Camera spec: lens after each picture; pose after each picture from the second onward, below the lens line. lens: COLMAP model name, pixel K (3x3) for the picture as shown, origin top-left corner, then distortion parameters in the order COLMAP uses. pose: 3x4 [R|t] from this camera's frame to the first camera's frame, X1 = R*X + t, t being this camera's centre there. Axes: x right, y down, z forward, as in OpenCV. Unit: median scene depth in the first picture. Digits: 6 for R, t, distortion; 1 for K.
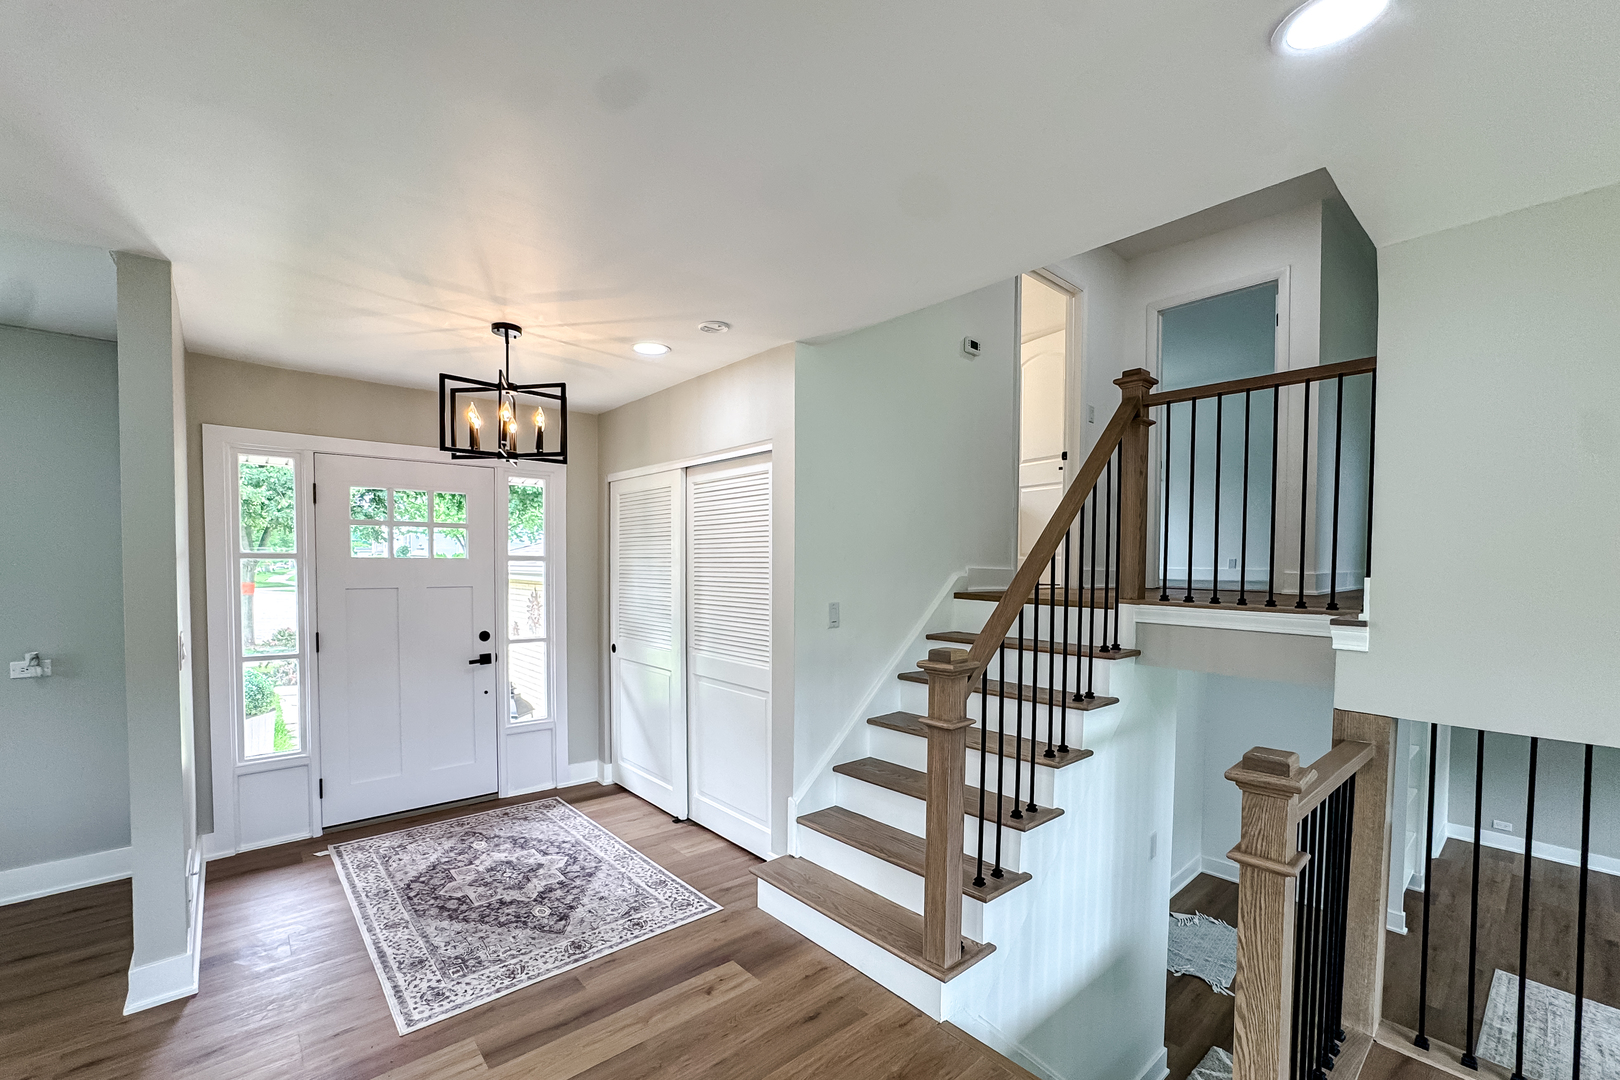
lens RADIAL K [[666.6, 0, 803.5], [0, 666.6, 584.4], [0, 0, 1]] dist [-0.047711, 0.026310]
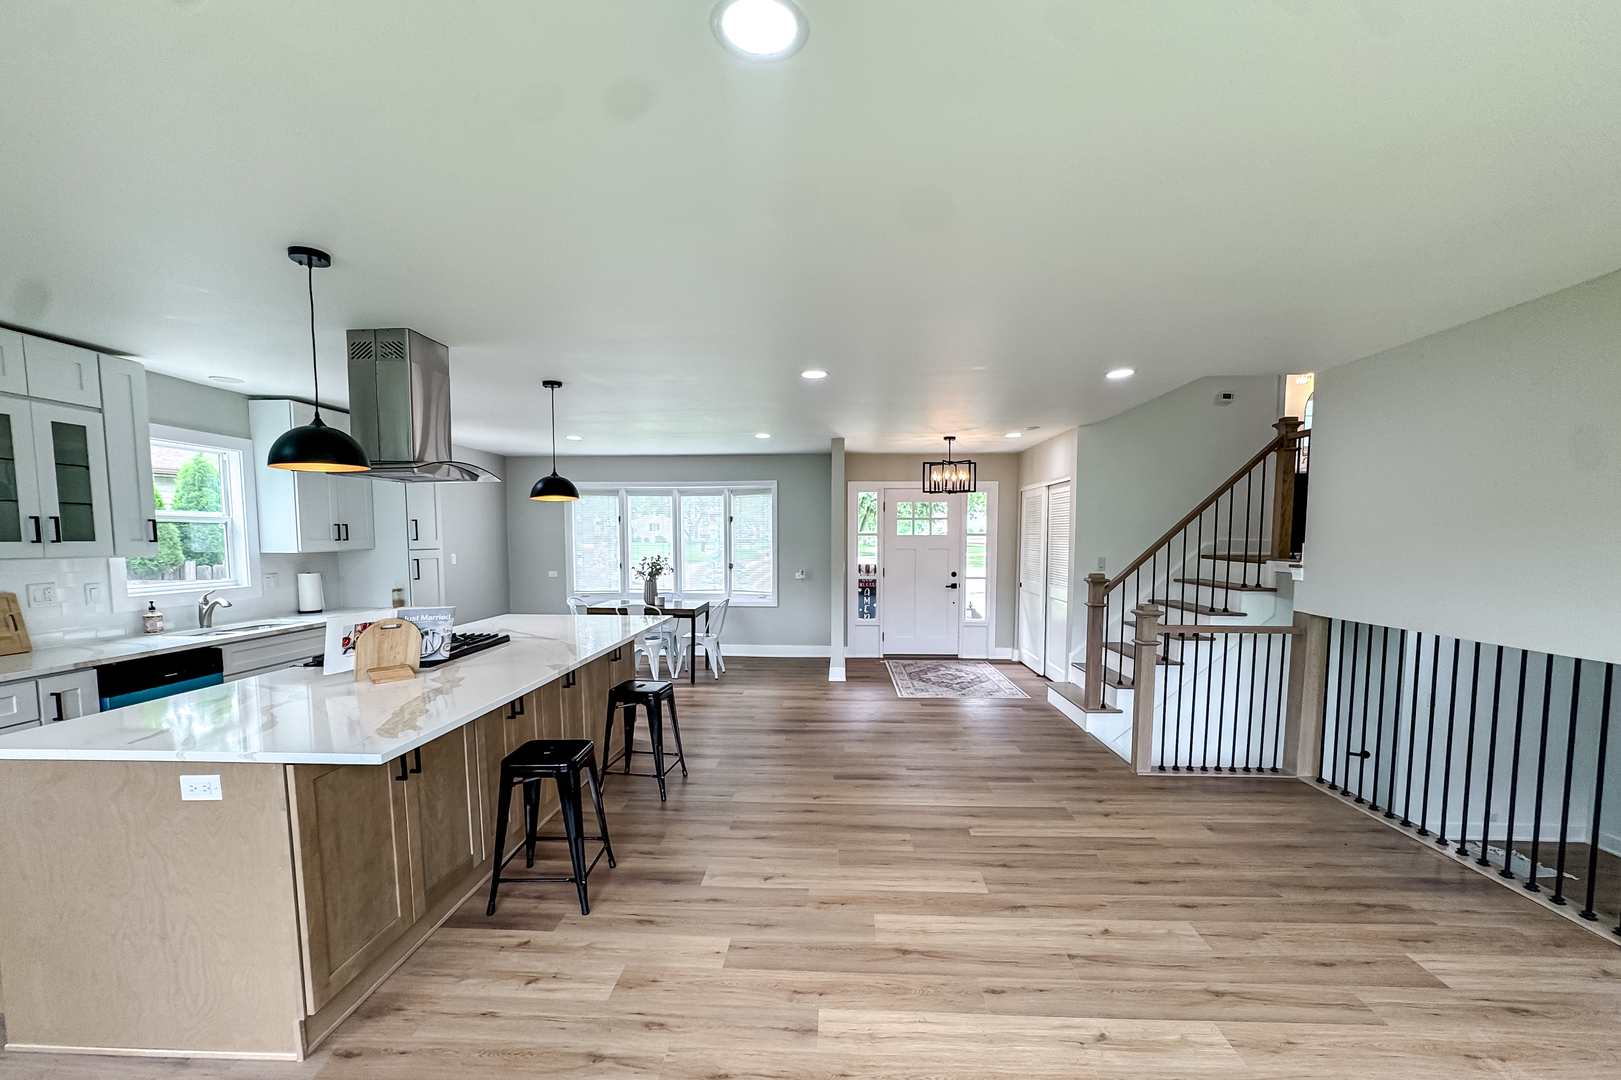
lens RADIAL K [[667.1, 0, 804.0], [0, 667.1, 584.4], [0, 0, 1]] dist [-0.047711, 0.026310]
pose [[0.713457, 0.045433, -0.699224, 0.759878], [-0.019376, 0.998793, 0.045128, 0.035279], [0.700431, -0.018649, 0.713477, -0.946809]]
